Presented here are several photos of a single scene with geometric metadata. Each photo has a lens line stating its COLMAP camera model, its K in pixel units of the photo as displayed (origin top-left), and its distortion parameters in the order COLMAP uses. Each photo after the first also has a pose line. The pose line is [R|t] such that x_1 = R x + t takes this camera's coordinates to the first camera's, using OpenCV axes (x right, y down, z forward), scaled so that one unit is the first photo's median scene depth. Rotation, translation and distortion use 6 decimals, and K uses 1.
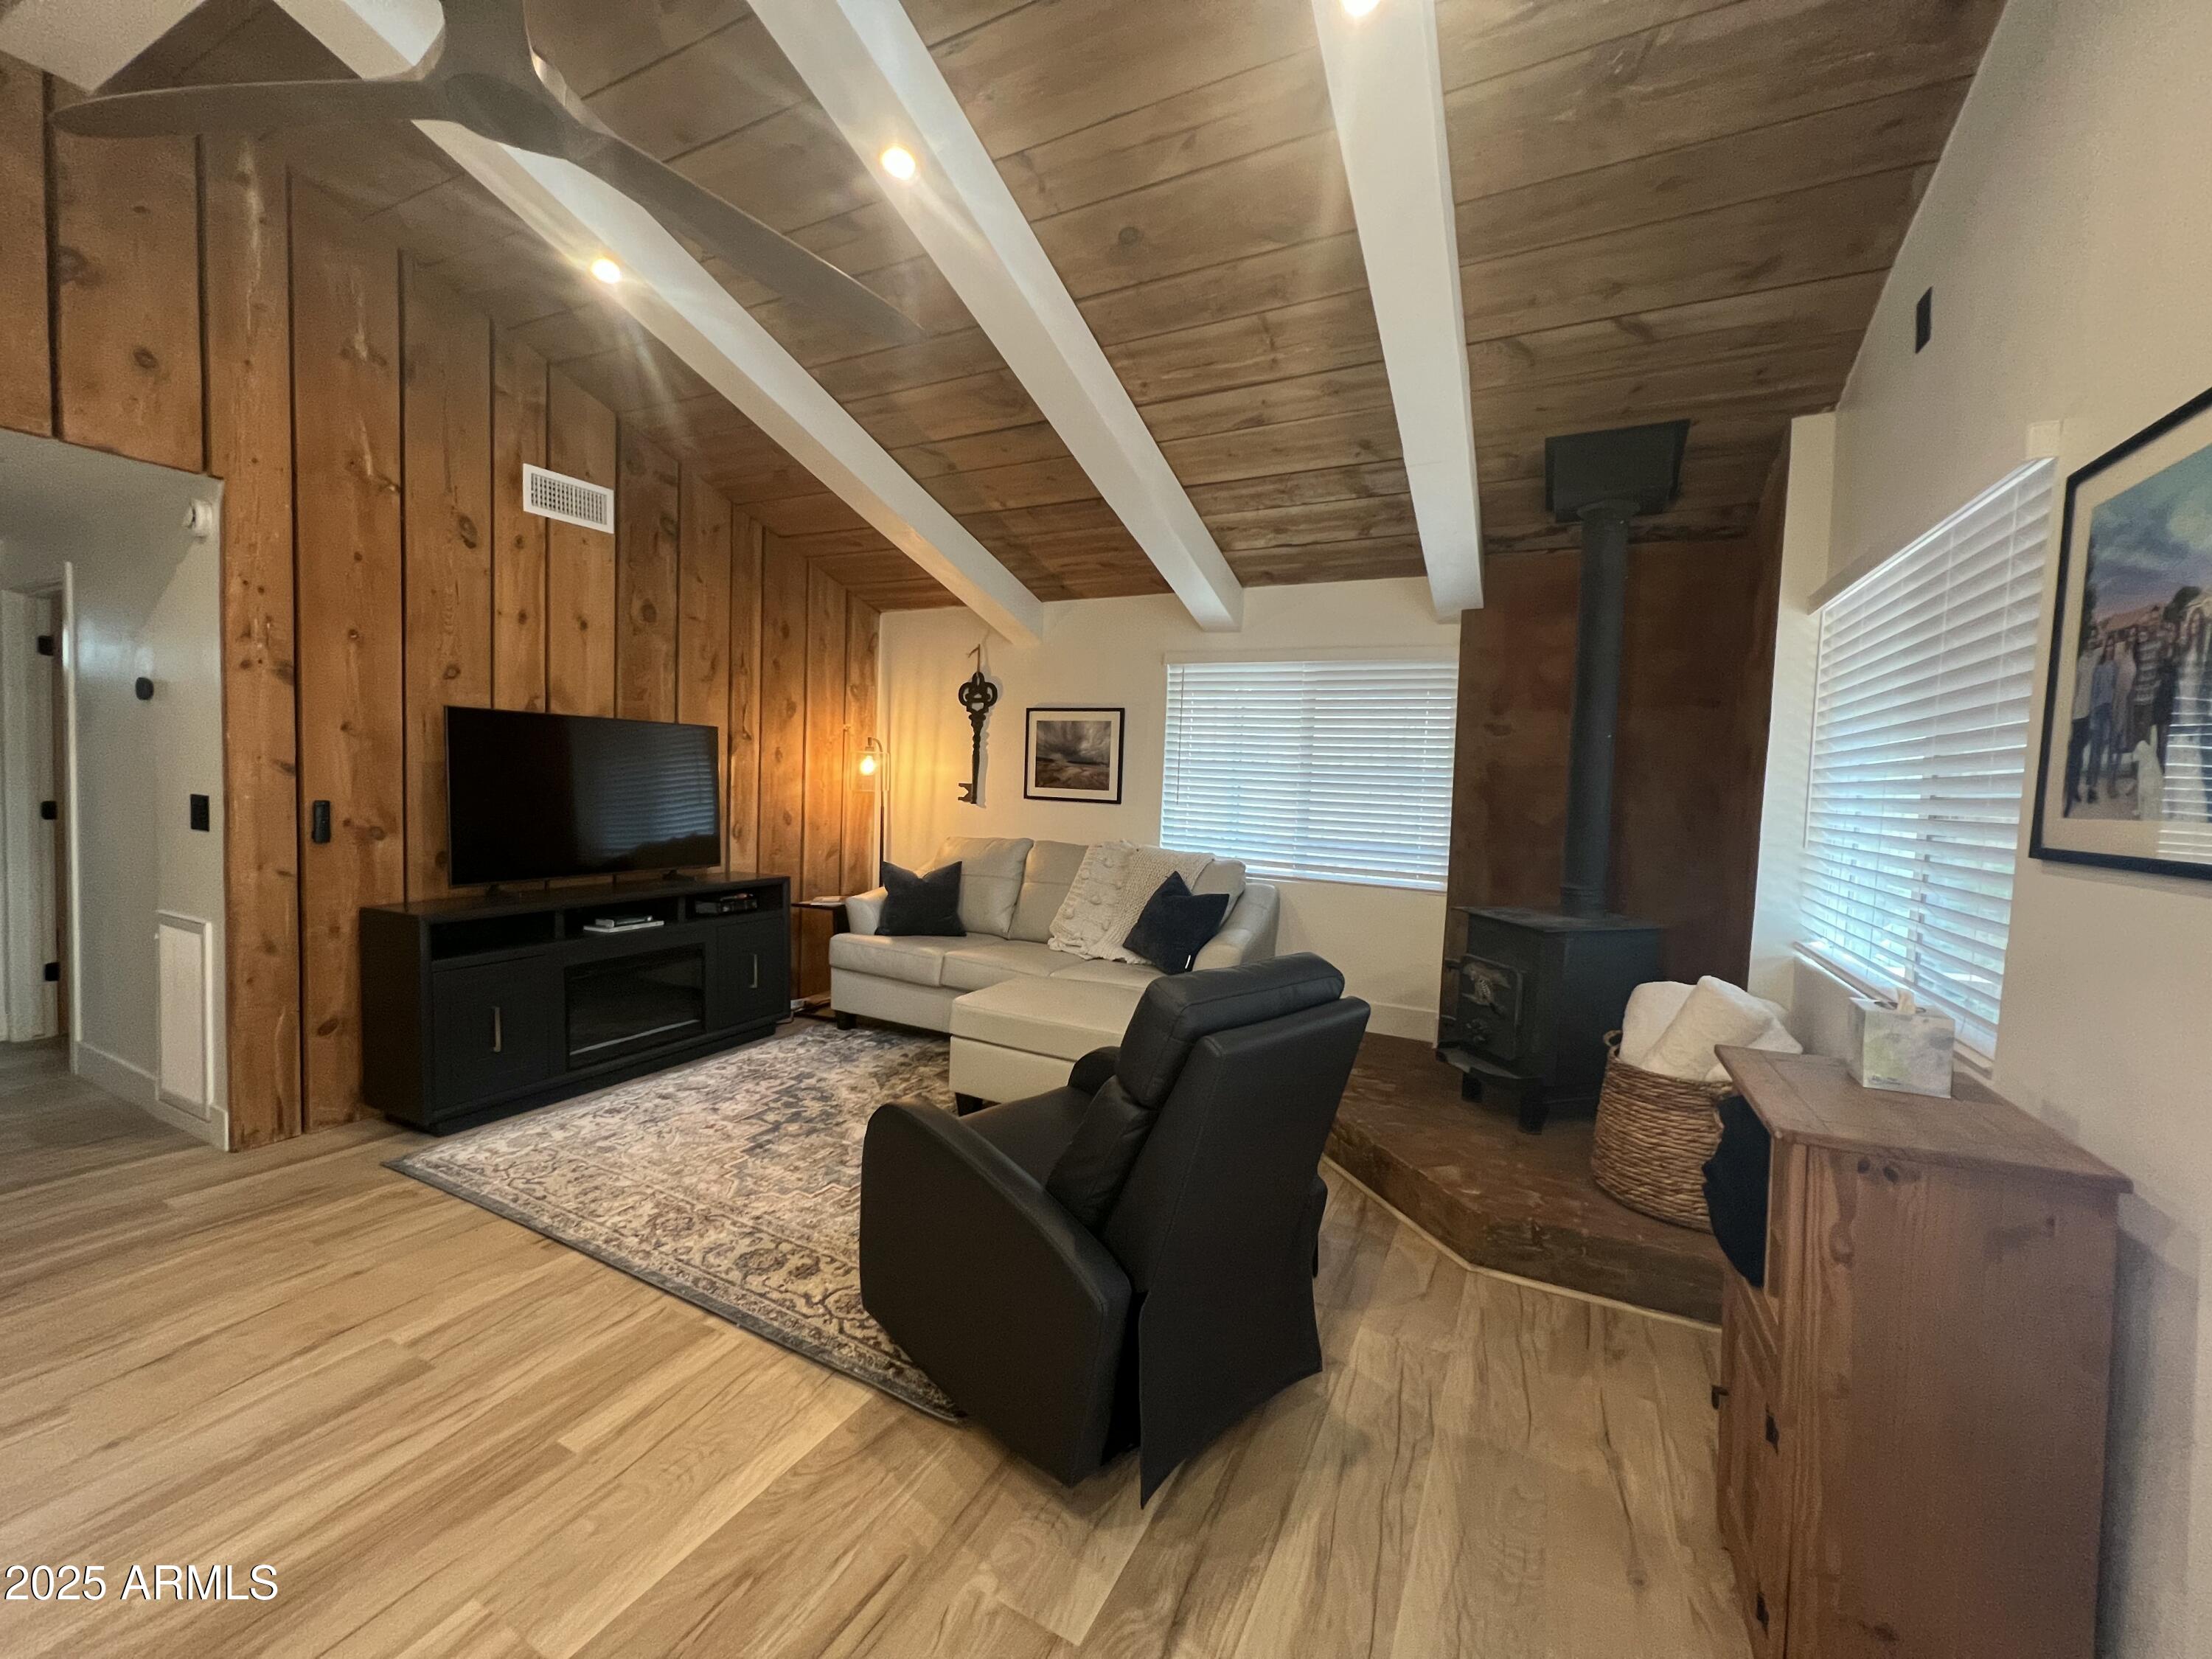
lens RADIAL K [[890.8, 0, 1106.0], [0, 890.8, 829.5], [0, 0, 1]] dist [-0.000418, -0.000009]
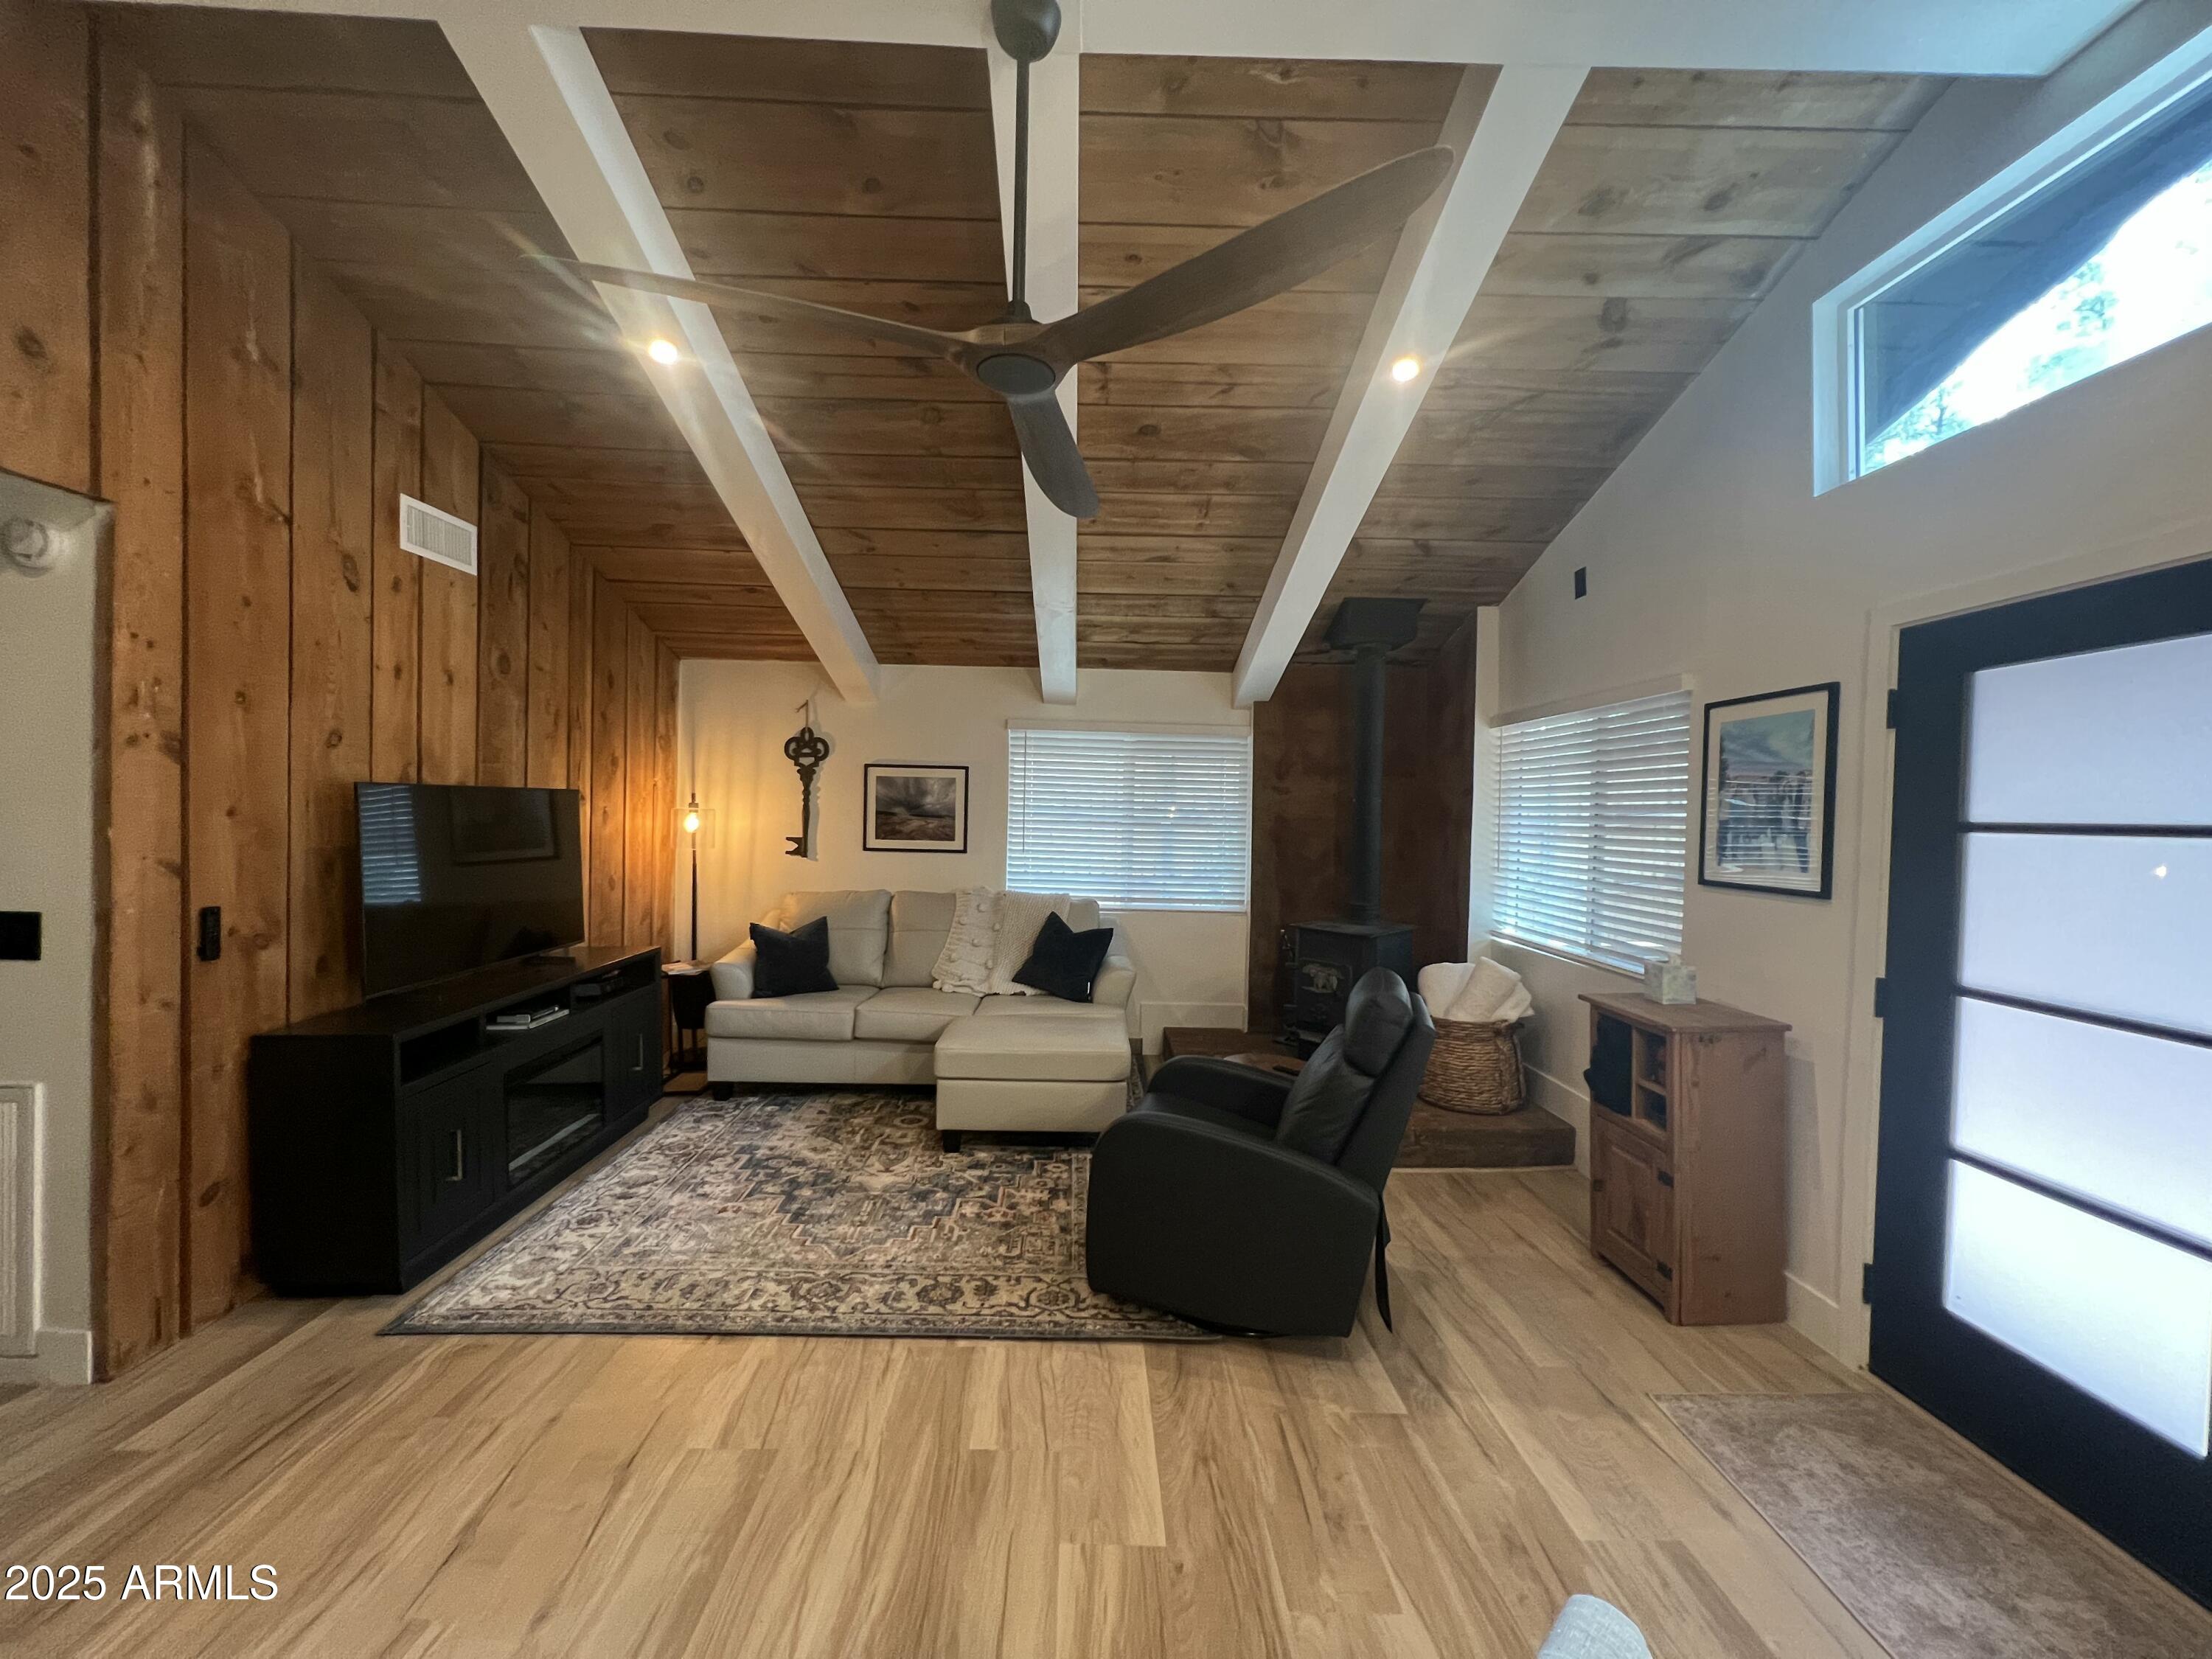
lens RADIAL K [[890.8, 0, 1106.0], [0, 890.8, 829.5], [0, 0, 1]] dist [-0.000418, -0.000009]
pose [[0.876963, -0.029642, 0.479642, -0.476723], [0.039173, 0.999184, -0.009875, -0.053110], [-0.478958, 0.027449, 0.877409, -0.066670]]
